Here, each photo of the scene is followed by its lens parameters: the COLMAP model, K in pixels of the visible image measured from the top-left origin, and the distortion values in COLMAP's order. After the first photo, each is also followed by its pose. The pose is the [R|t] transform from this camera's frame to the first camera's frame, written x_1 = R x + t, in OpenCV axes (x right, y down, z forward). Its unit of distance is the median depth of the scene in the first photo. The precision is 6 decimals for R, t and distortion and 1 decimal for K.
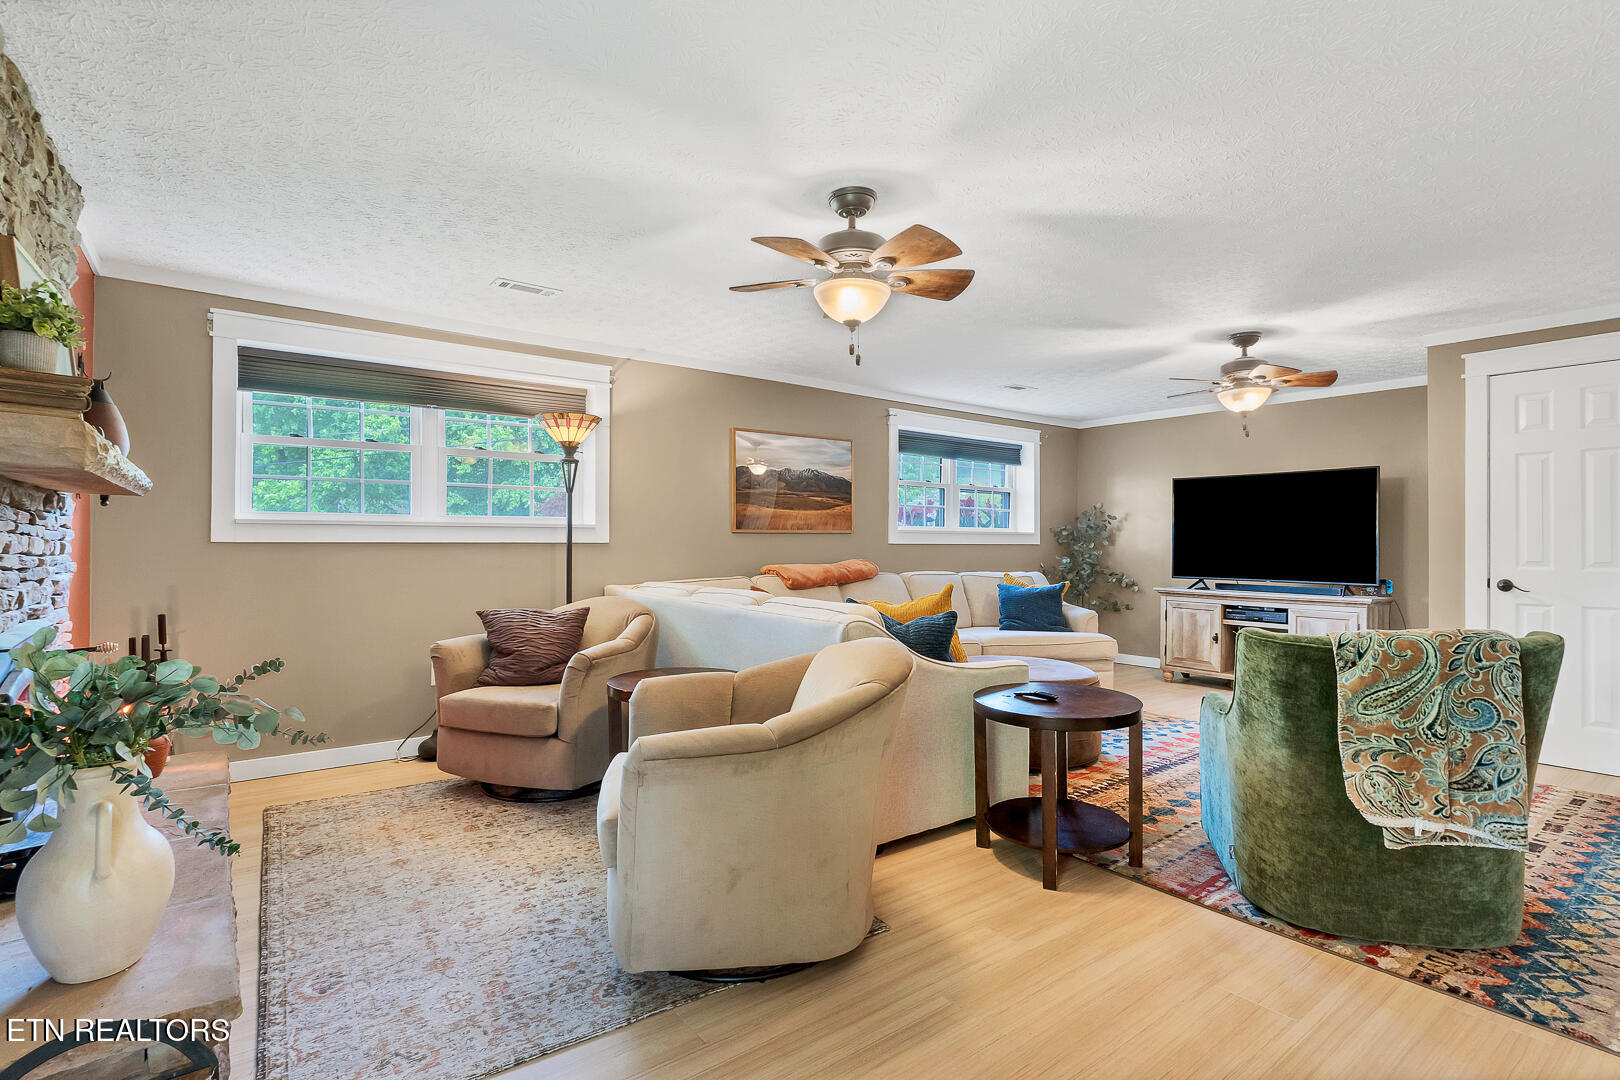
lens RADIAL K [[756.9, 0, 787.5], [0, 756.9, 533.7], [0, 0, 1]] dist [-0.004616, -0.001032]
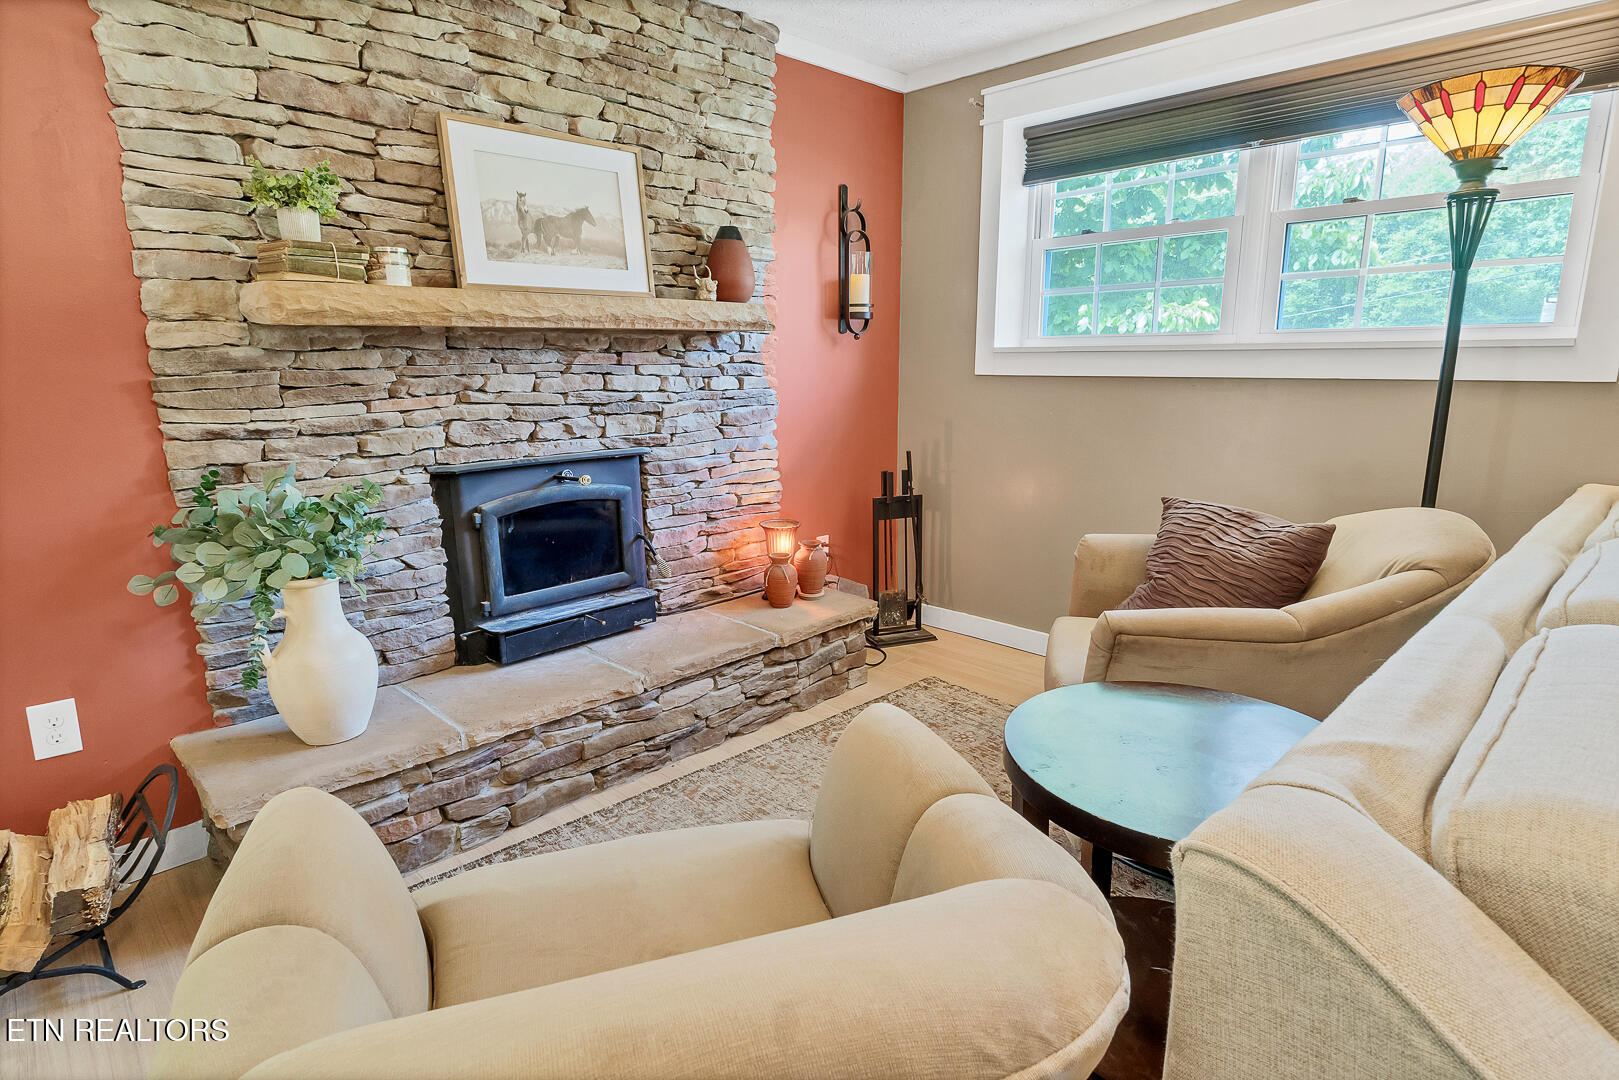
lens RADIAL K [[811.0, 0, 829.6], [0, 811.0, 533.6], [0, 0, 1]] dist [-0.003888, -0.000729]
pose [[0.160770, 0.204864, -0.965497, 0.145328], [0.016592, 0.977522, 0.210179, -0.008112], [0.986852, -0.049810, 0.153757, 0.548994]]
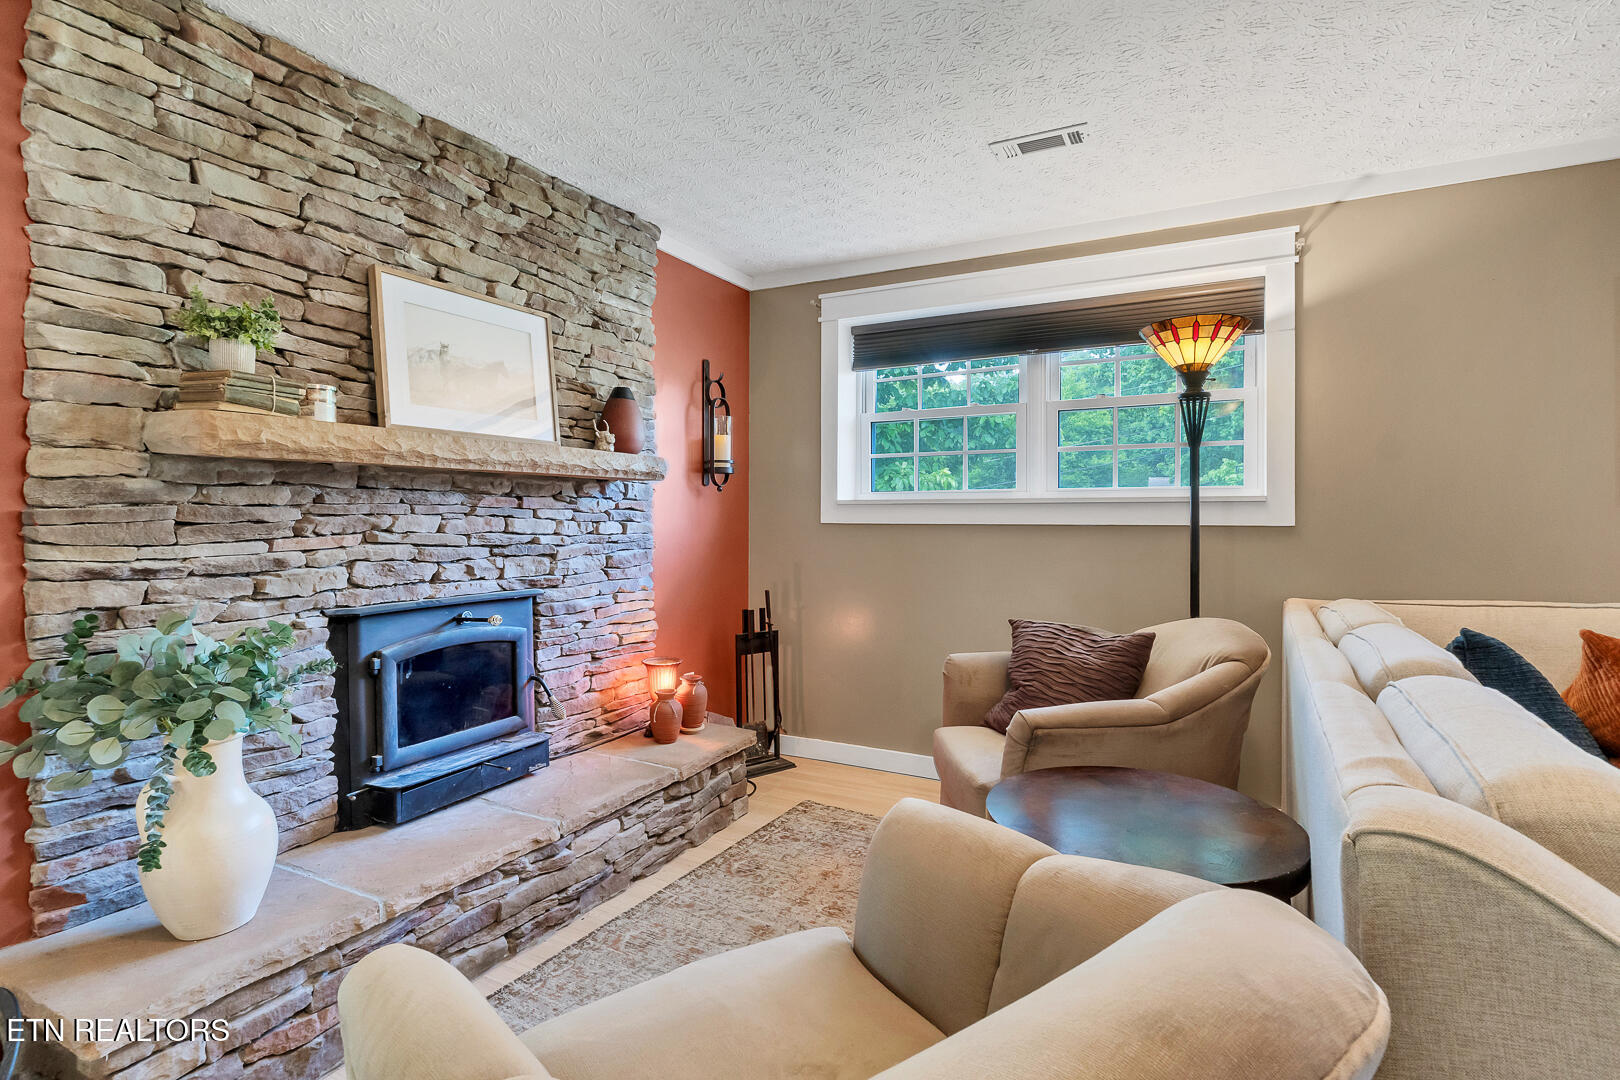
lens RADIAL K [[756.9, 0, 815.2], [0, 756.9, 530.4], [0, 0, 1]] dist [-0.004616, -0.001032]
pose [[0.444496, 0.012407, -0.895695, 0.129836], [0.008114, 0.999807, 0.017876, 0.001817], [0.895744, -0.015213, 0.444310, 0.436393]]
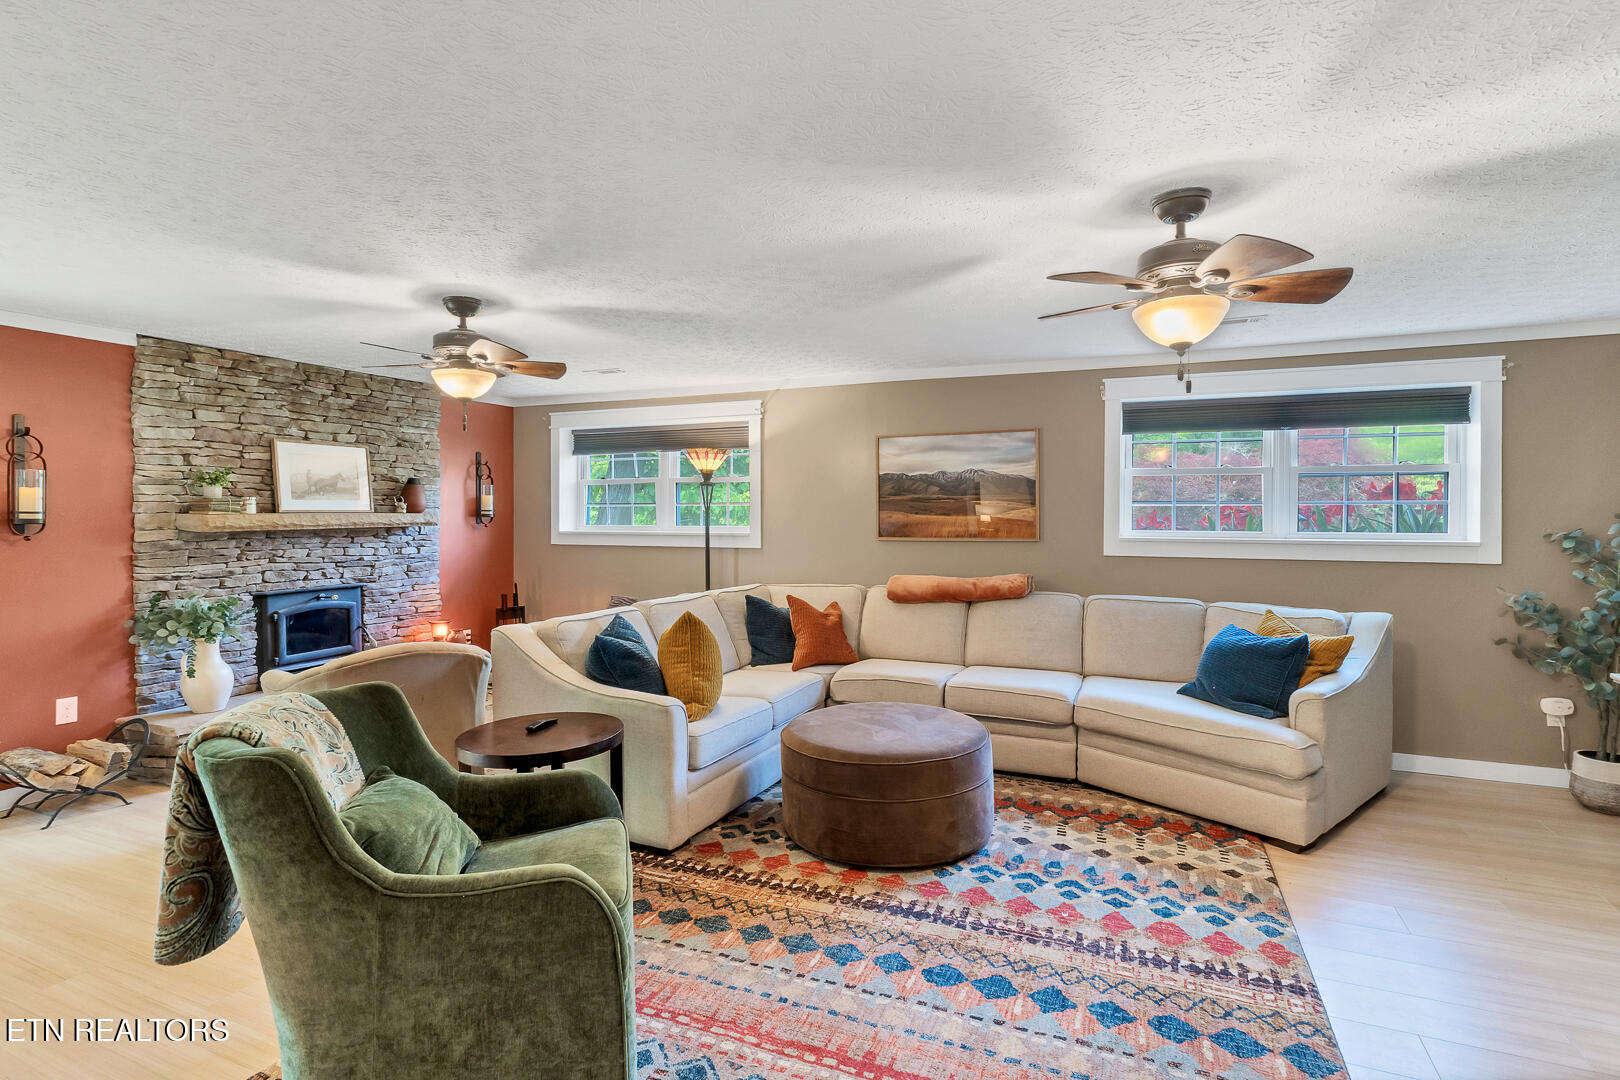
lens RADIAL K [[756.9, 0, 833.7], [0, 756.9, 527.1], [0, 0, 1]] dist [-0.004616, -0.001032]
pose [[0.525187, 0.012451, -0.850896, 0.909983], [0.010362, 0.999725, 0.021025, -0.049218], [0.850924, -0.019859, 0.524913, 0.513417]]
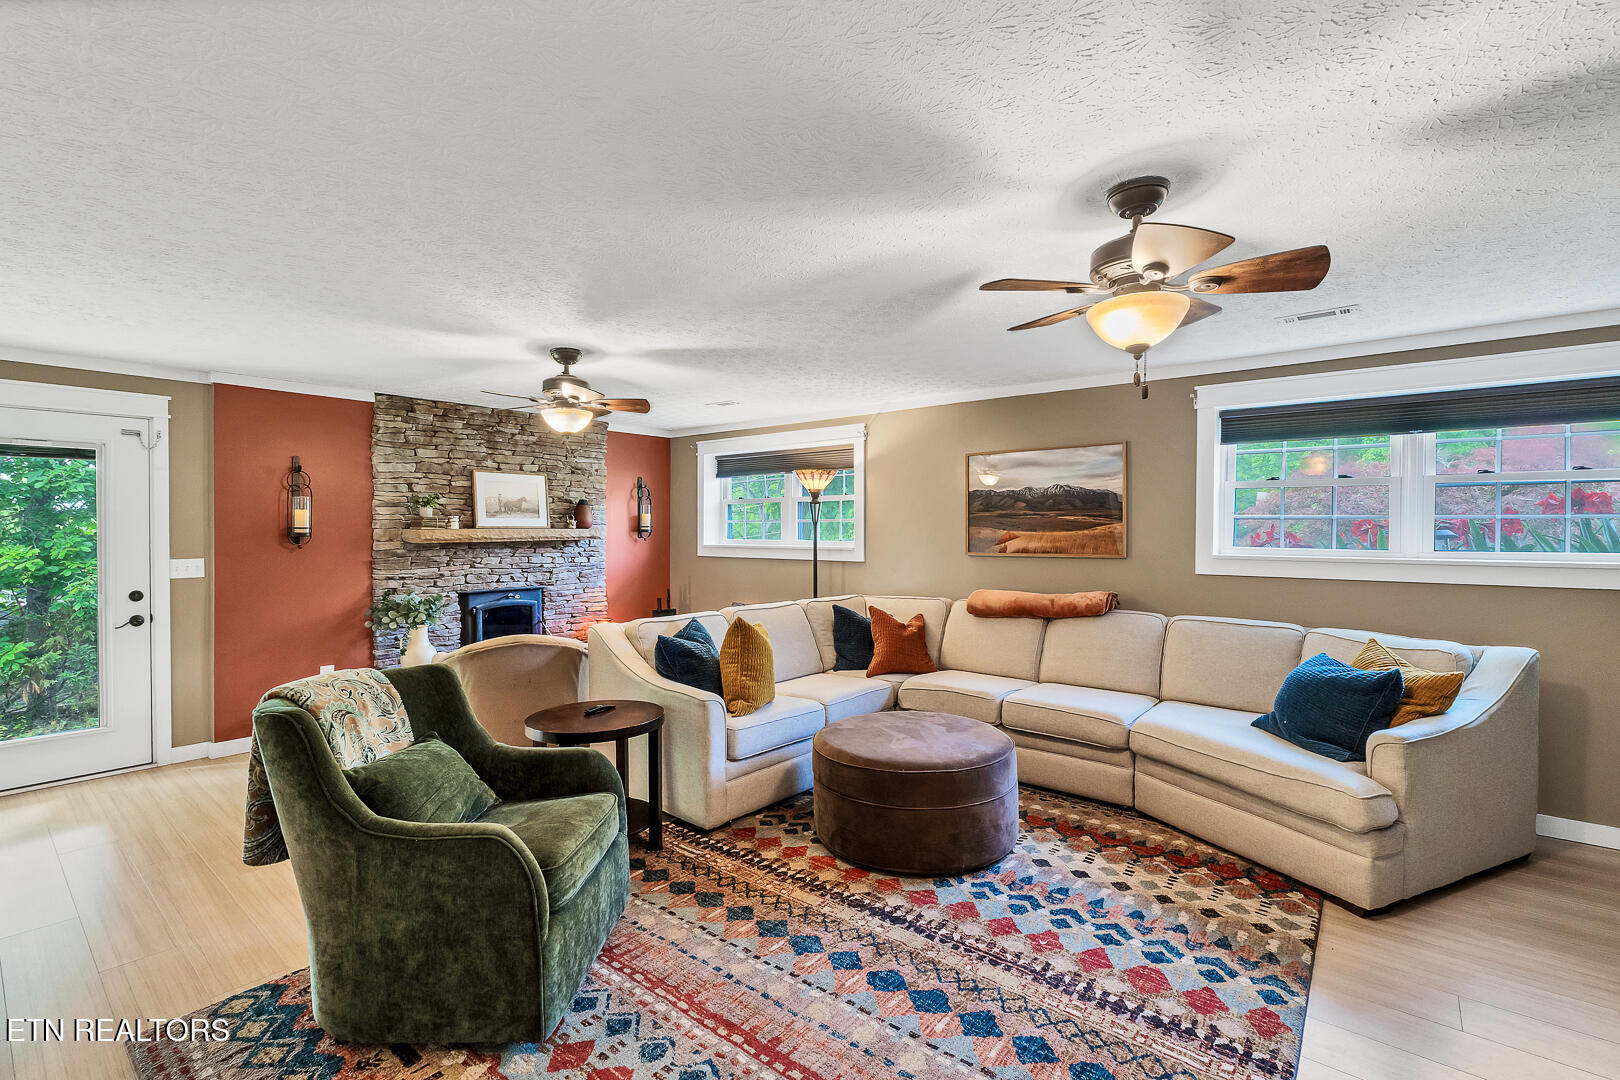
lens RADIAL K [[707.1, 0, 830.8], [0, 707.1, 542.4], [0, 0, 1]] dist [-0.006462, -0.000395]
pose [[0.268486, 0.015039, -0.963166, 0.974294], [0.010214, 0.999777, 0.018458, -0.046949], [0.963230, -0.014794, 0.268272, 0.678678]]
